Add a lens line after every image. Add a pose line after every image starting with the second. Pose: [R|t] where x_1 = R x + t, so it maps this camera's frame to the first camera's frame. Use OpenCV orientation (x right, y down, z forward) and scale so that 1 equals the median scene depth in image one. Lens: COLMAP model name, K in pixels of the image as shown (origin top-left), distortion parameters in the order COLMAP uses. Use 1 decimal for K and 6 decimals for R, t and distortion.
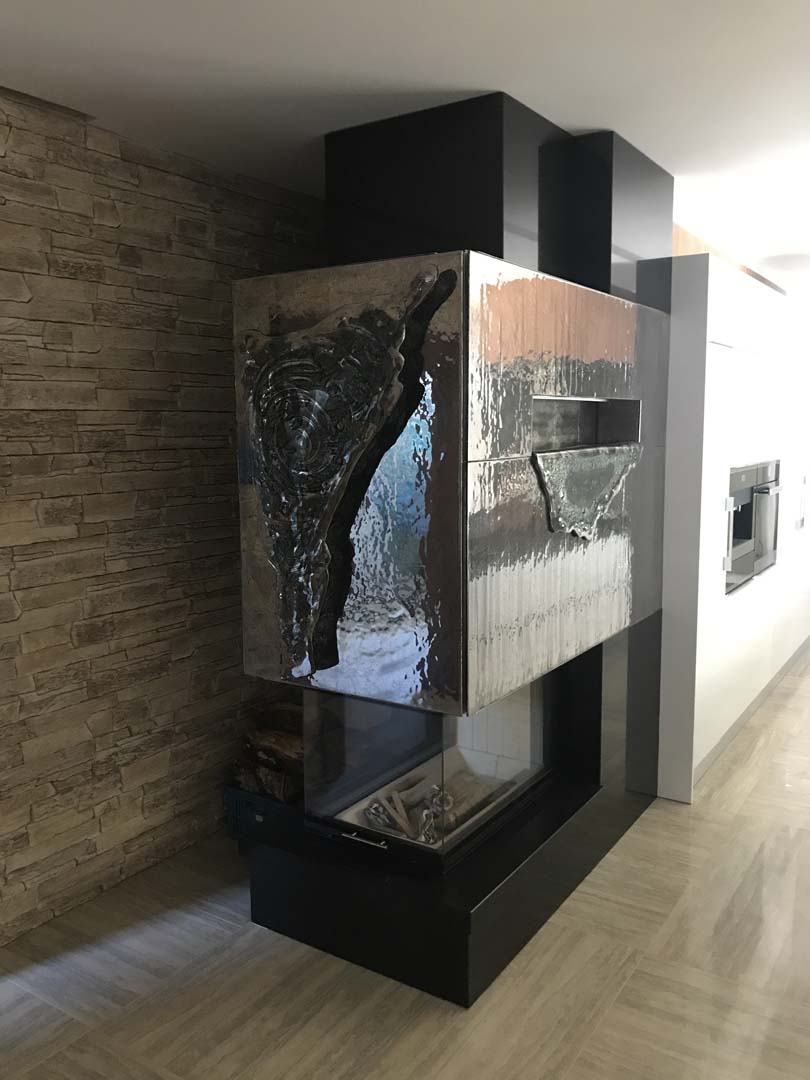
lens RADIAL K [[885.4, 0, 411.6], [0, 885.4, 535.7], [0, 0, 1]] dist [0.023256, -0.032010]
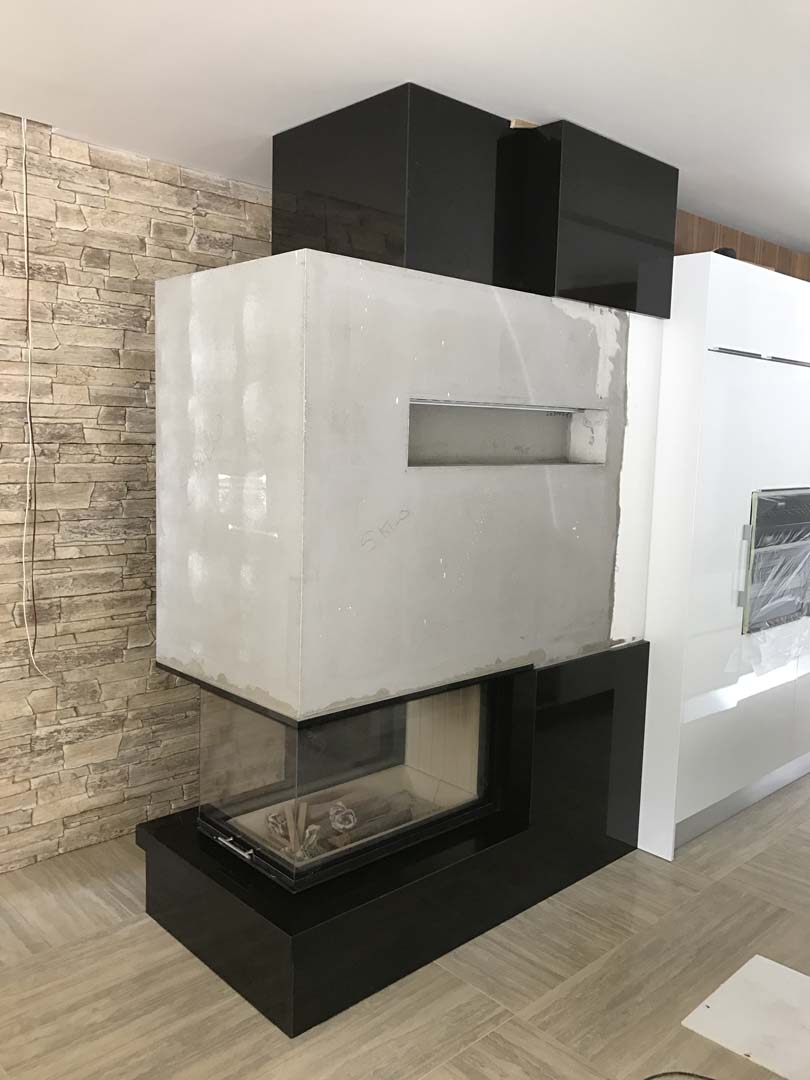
lens RADIAL K [[885.4, 0, 397.5], [0, 885.4, 529.6], [0, 0, 1]] dist [0.023256, -0.032010]
pose [[0.971712, 0.062308, -0.227803, 0.300029], [-0.065753, 0.997807, -0.007561, -0.011173], [0.226833, 0.022326, 0.973678, 0.070815]]
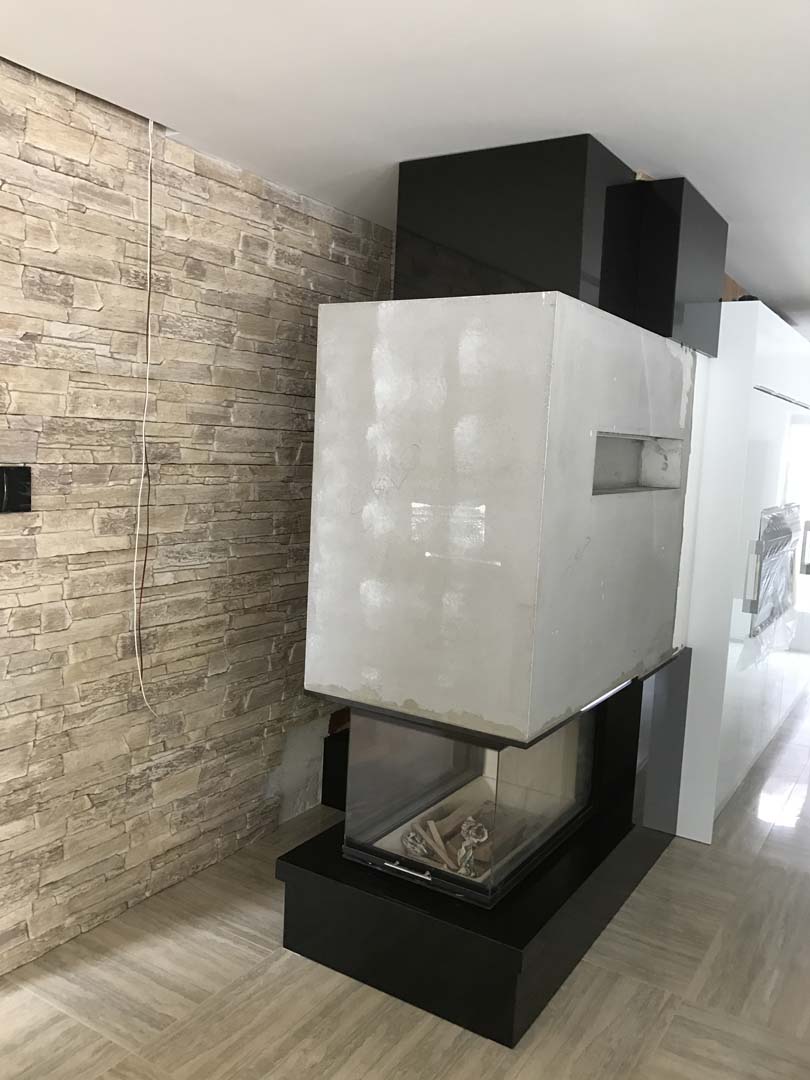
lens RADIAL K [[885.4, 0, 407.8], [0, 885.4, 534.1], [0, 0, 1]] dist [0.023256, -0.032010]
pose [[0.998230, 0.055651, 0.020951, -0.087765], [-0.055241, 0.998279, -0.019678, -0.011768], [-0.022010, 0.018486, 0.999587, 0.001947]]
